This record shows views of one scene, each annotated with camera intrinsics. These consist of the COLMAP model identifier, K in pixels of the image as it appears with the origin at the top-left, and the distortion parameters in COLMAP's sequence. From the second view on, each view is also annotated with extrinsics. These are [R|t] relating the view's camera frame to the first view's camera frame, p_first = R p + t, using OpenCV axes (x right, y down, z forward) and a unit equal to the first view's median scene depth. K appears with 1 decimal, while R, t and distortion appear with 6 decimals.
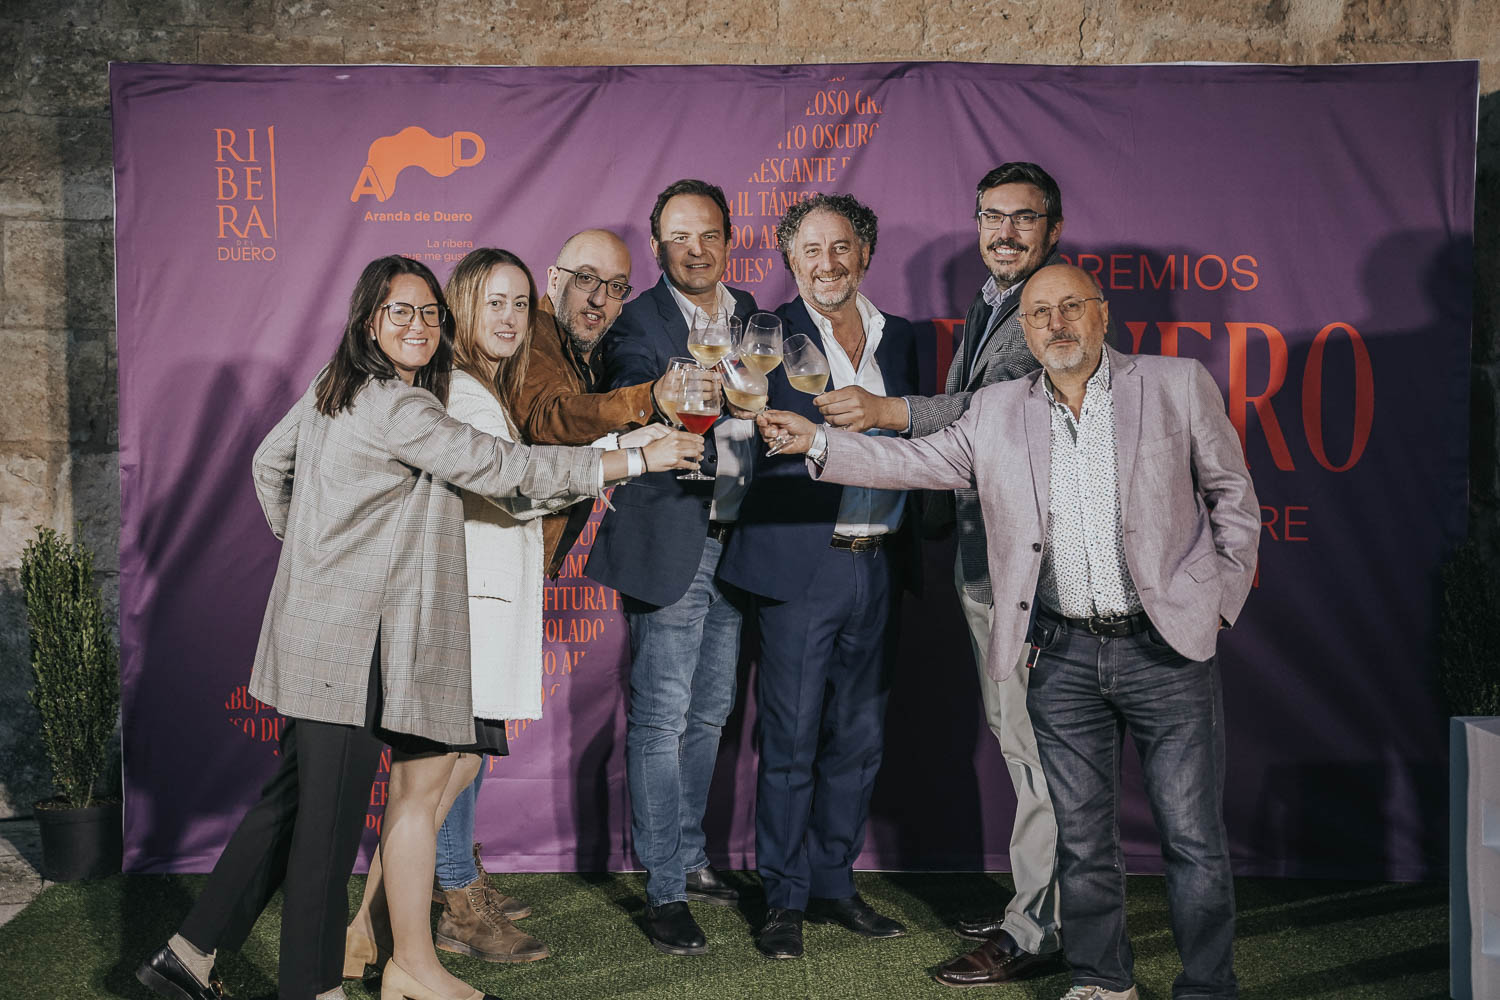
lens RADIAL K [[1992.3, 0, 750.0], [0, 1992.3, 500.0], [0, 0, 1]] dist [0.046980, 0.108662]
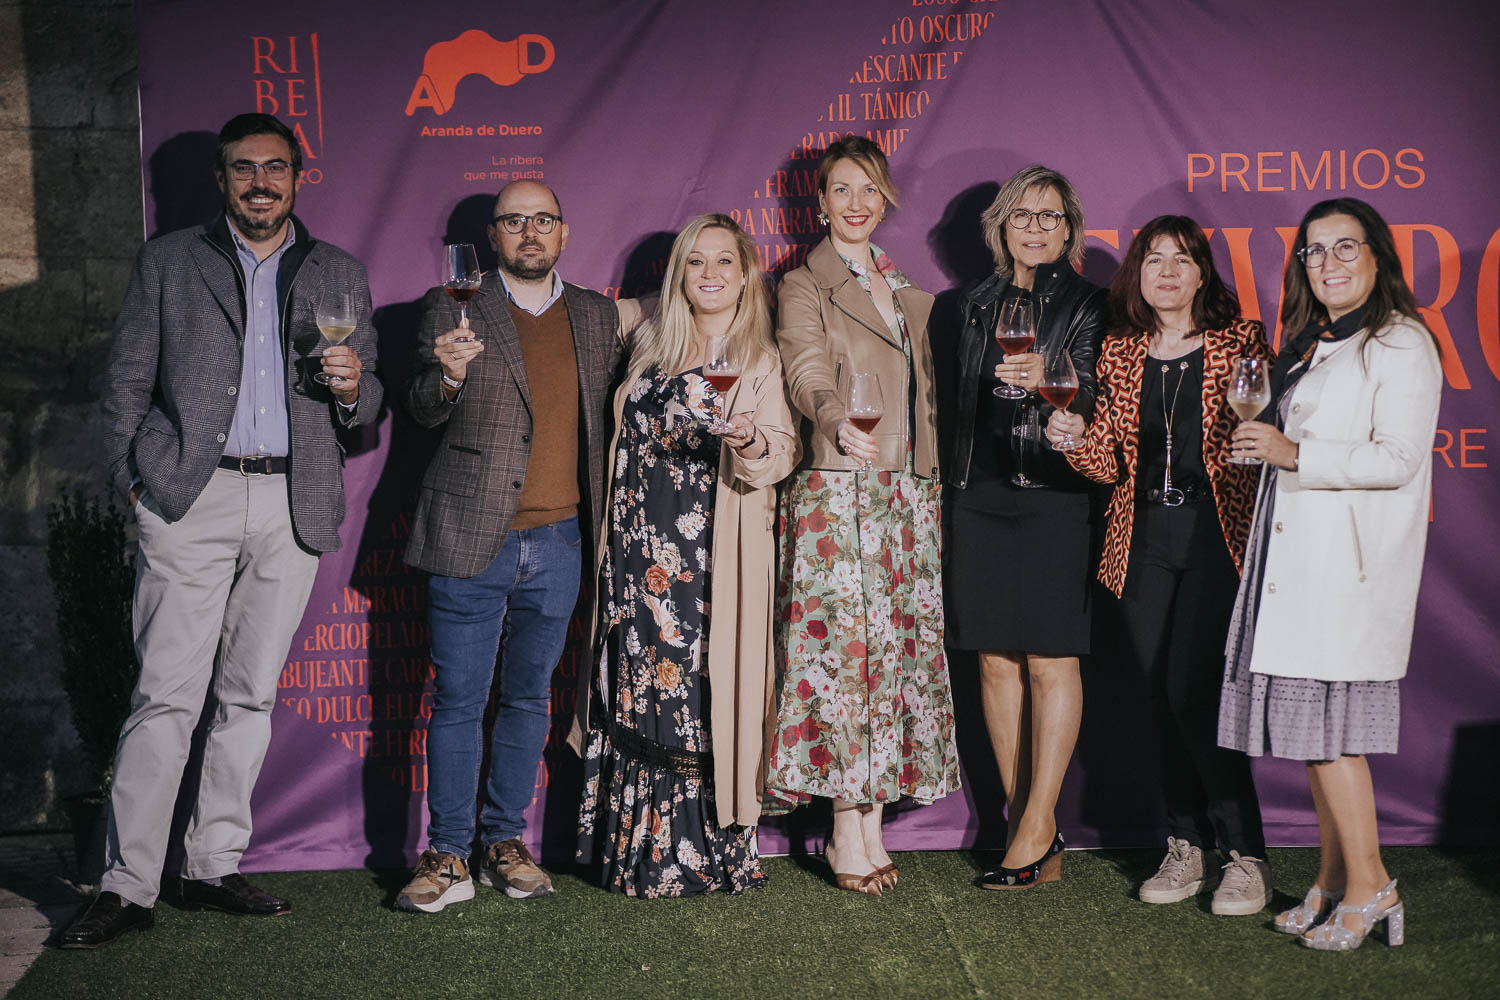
lens RADIAL K [[3623.9, 0, 750.0], [0, 3623.9, 500.0], [0, 0, 1]] dist [0.378356, -0.686226]
pose [[0.999609, -0.025969, 0.010358, -0.059082], [0.025815, 0.999557, 0.014787, 0.001986], [-0.010738, -0.014513, 0.999837, -0.557703]]
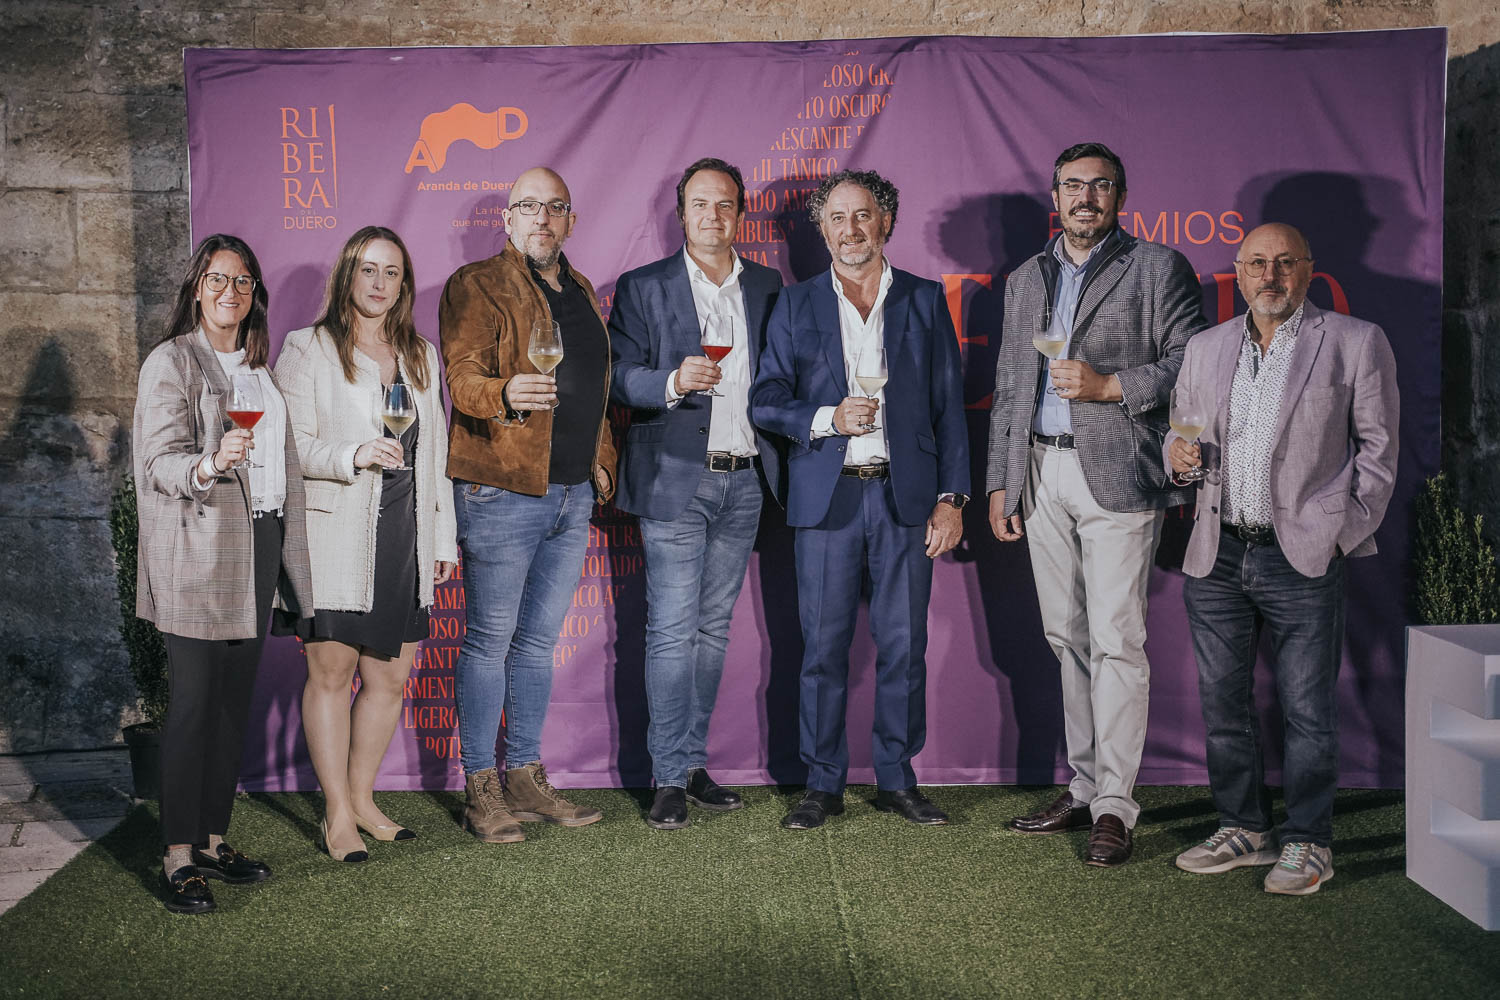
lens RADIAL K [[2133.4, 0, 740.8], [0, 2133.4, 486.3], [0, 0, 1]] dist [0.062899, 0.078581]
pose [[0.999802, -0.011474, -0.016261, -0.000271], [0.011655, 0.999870, 0.011113, 0.008891], [0.016131, -0.011301, 0.999806, -0.142189]]
